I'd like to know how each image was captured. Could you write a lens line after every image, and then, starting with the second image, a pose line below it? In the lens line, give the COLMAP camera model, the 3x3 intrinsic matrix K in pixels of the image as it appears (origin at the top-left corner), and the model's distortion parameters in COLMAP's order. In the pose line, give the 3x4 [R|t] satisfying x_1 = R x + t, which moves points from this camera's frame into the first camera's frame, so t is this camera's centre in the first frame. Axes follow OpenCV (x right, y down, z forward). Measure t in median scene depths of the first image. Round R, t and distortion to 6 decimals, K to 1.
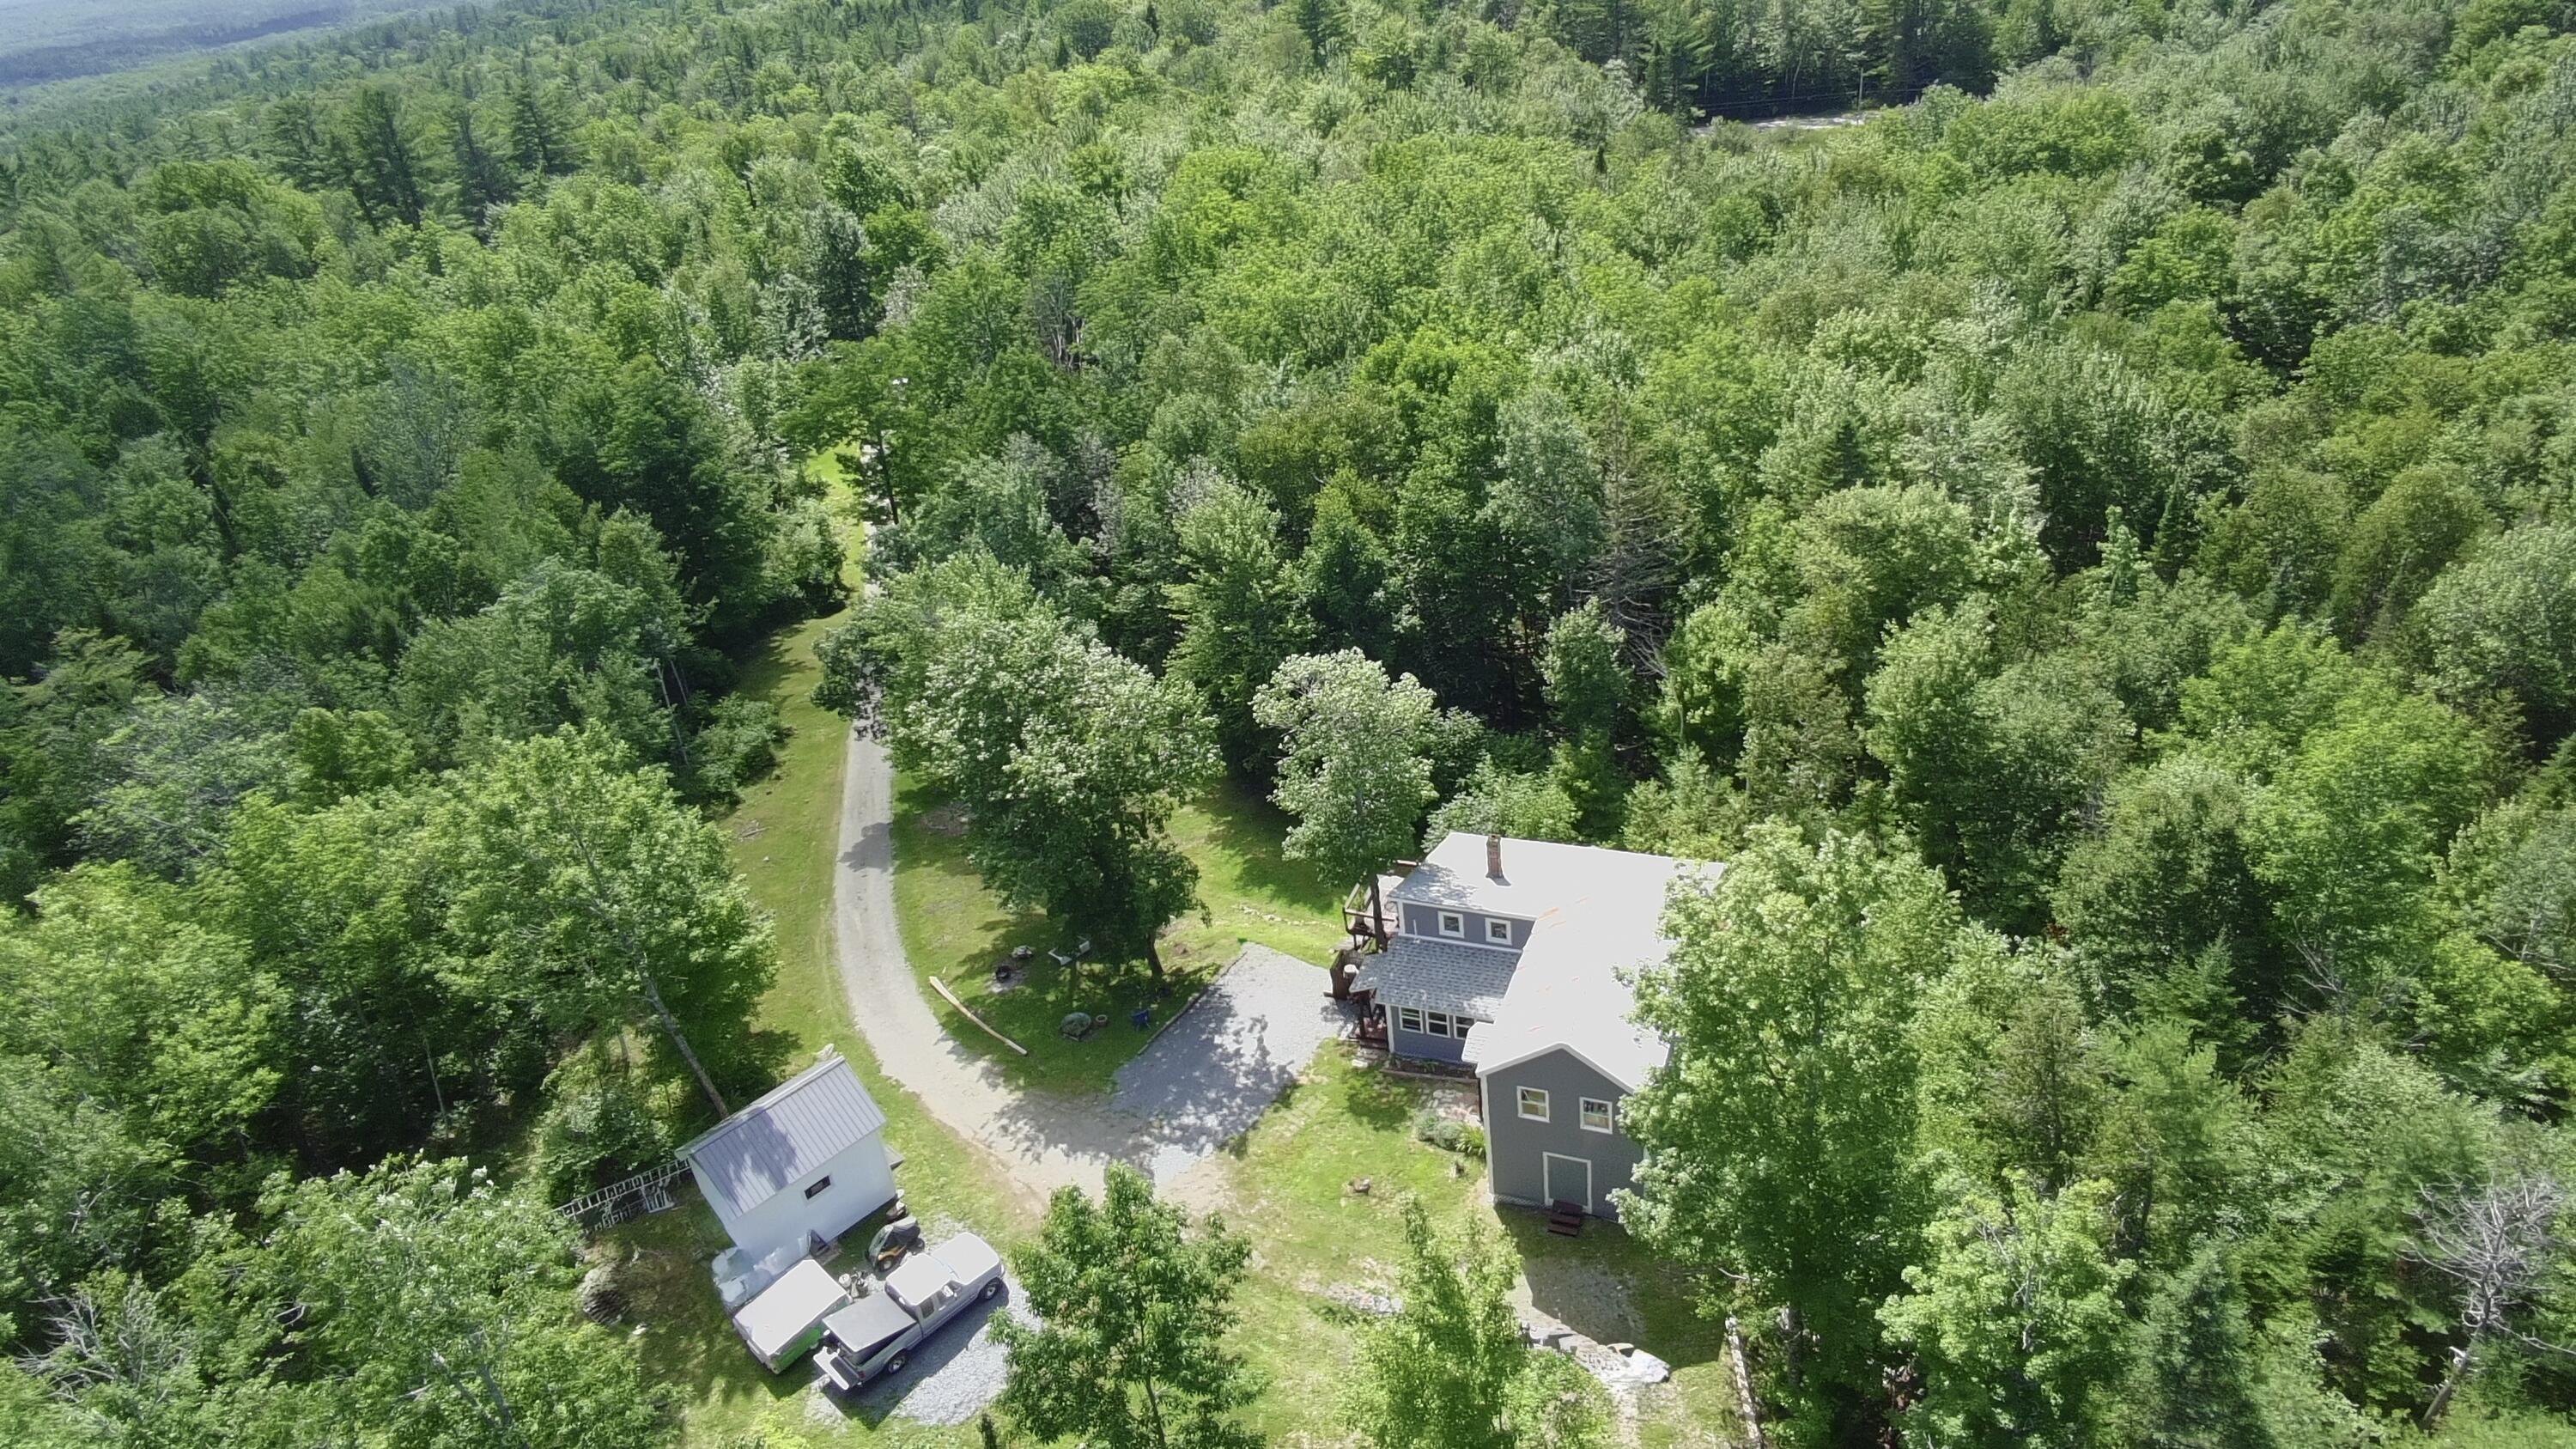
lens RADIAL K [[1753.4, 0, 1288.0], [0, 1753.4, 724.5], [0, 0, 1]] dist [-0.043723, 0.108931]
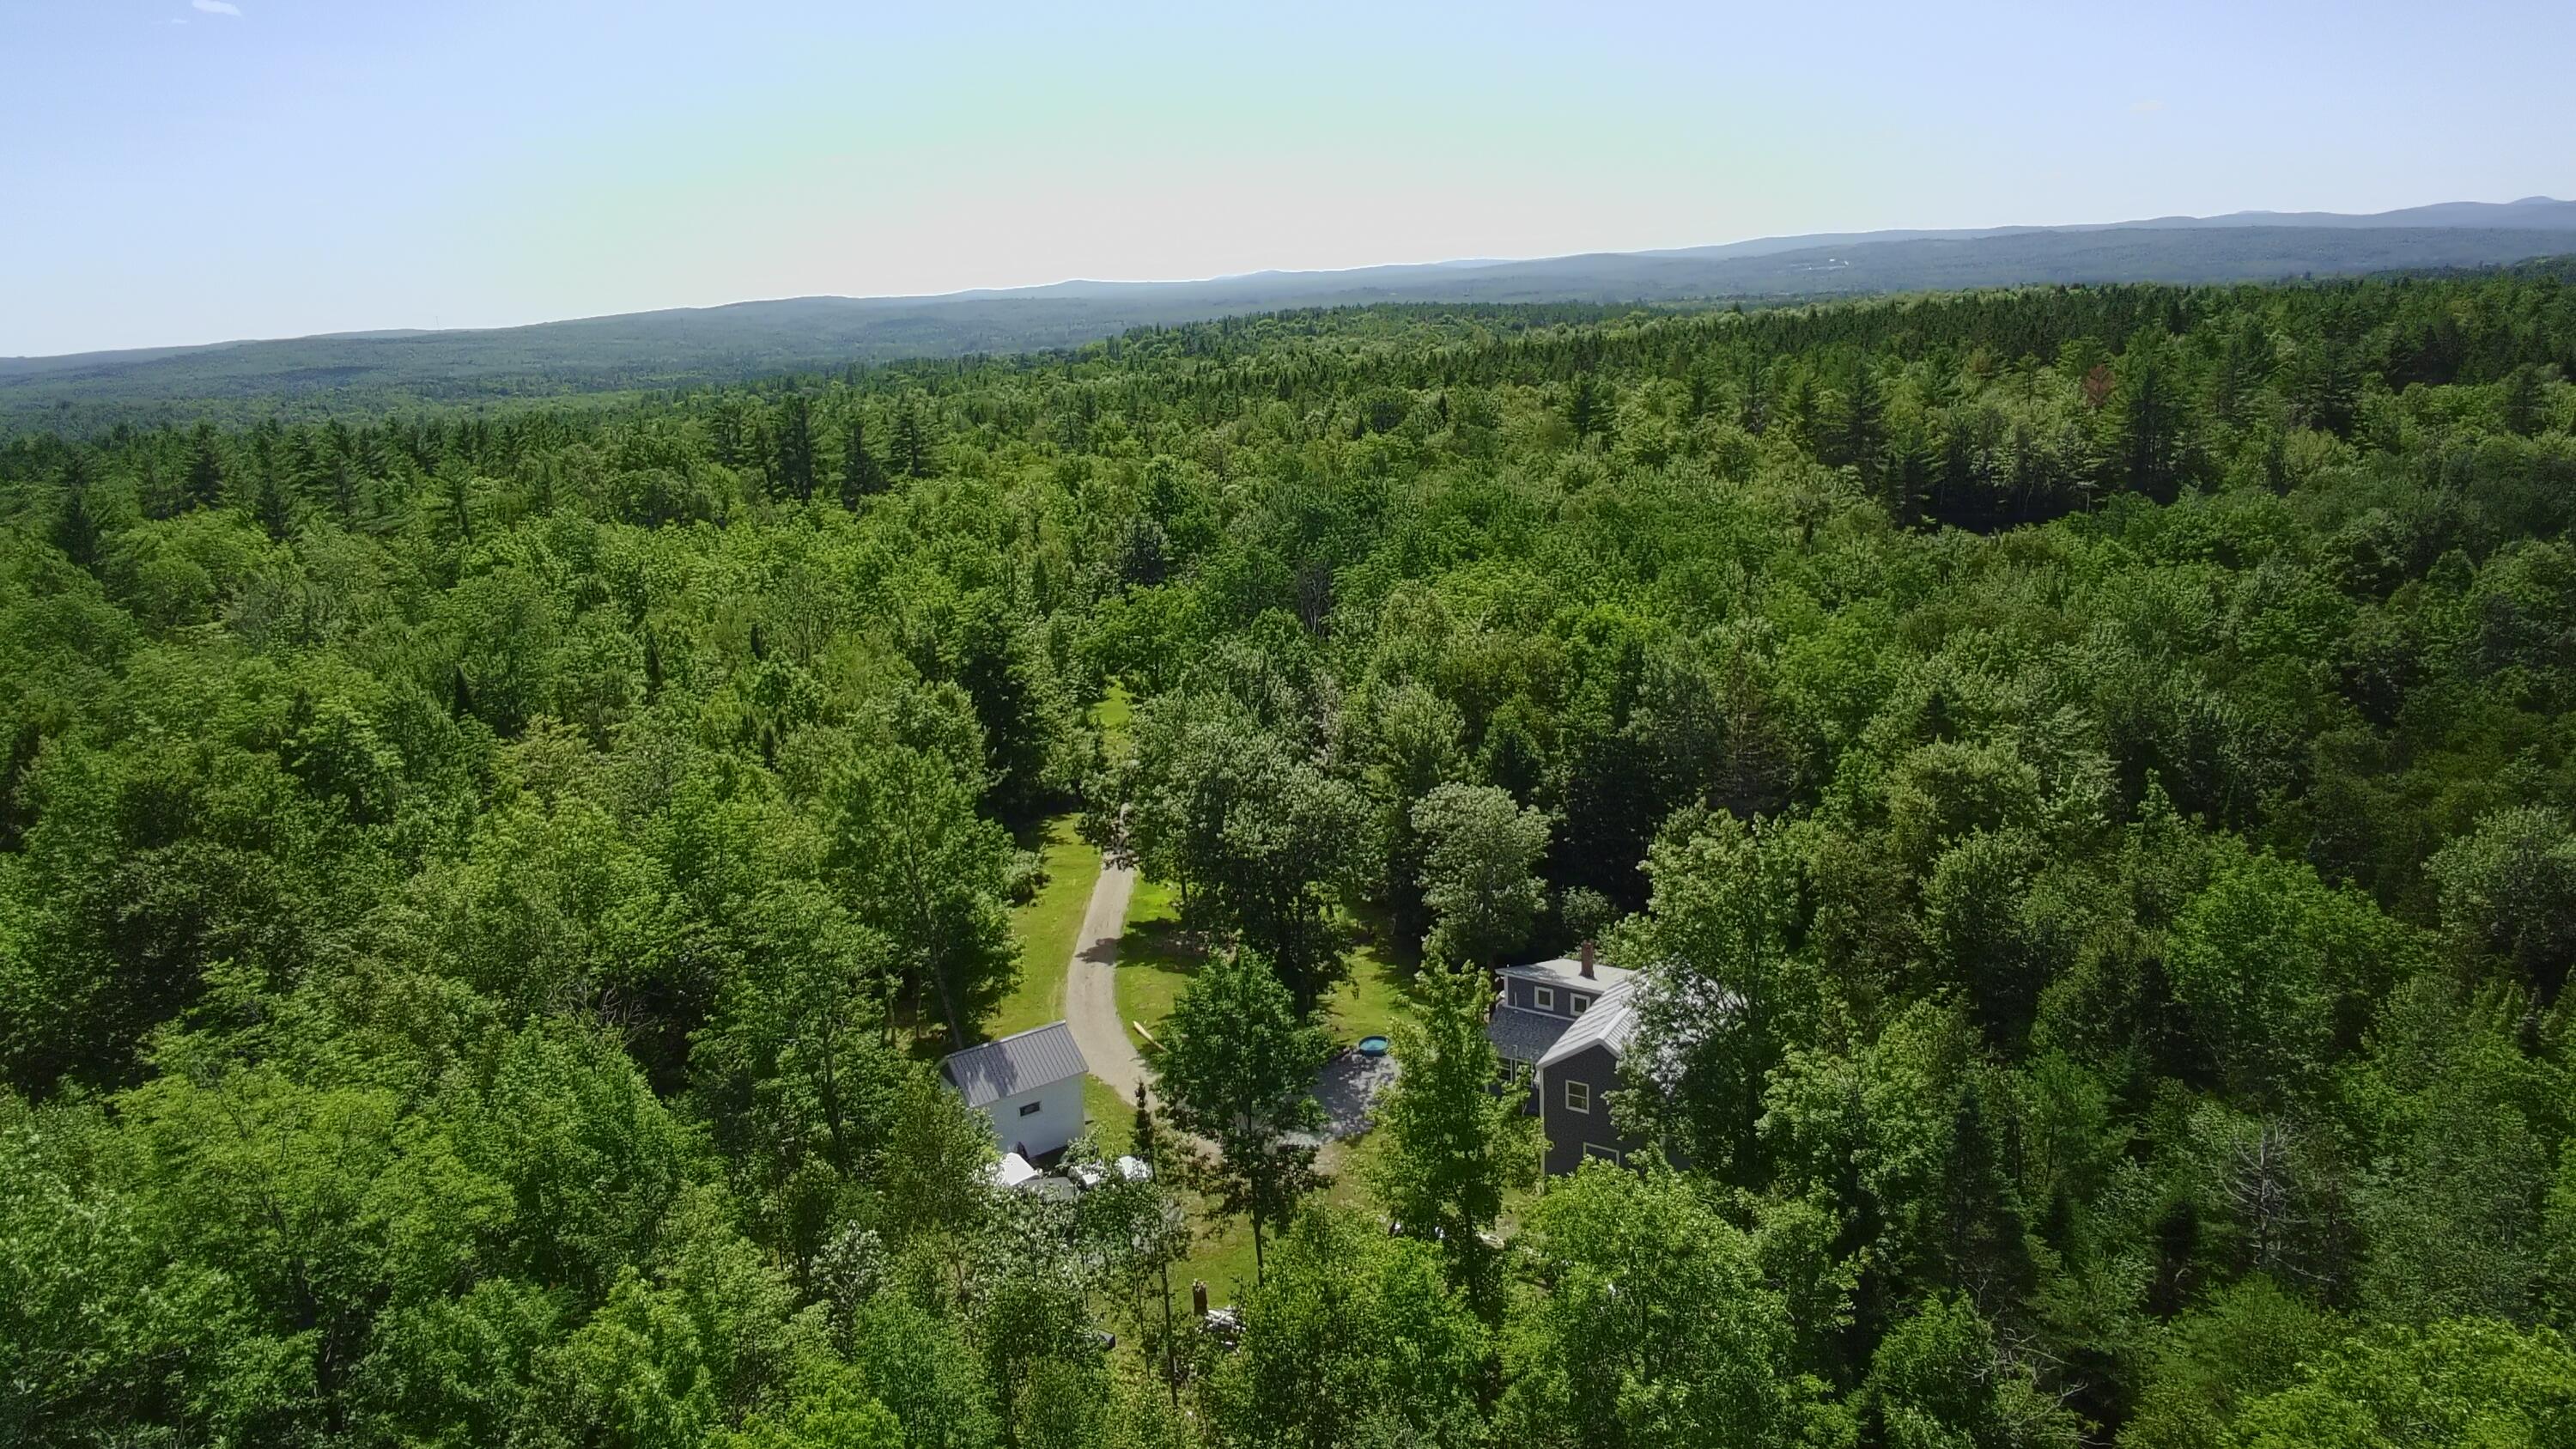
lens RADIAL K [[1842.8, 0, 1288.0], [0, 1842.8, 724.5], [0, 0, 1]] dist [0.001572, 0.173288]
pose [[0.982259, 0.108973, -0.152618, 0.054083], [-0.141936, 0.963906, -0.225254, 0.144997], [0.122563, 0.242920, 0.962272, -0.206015]]
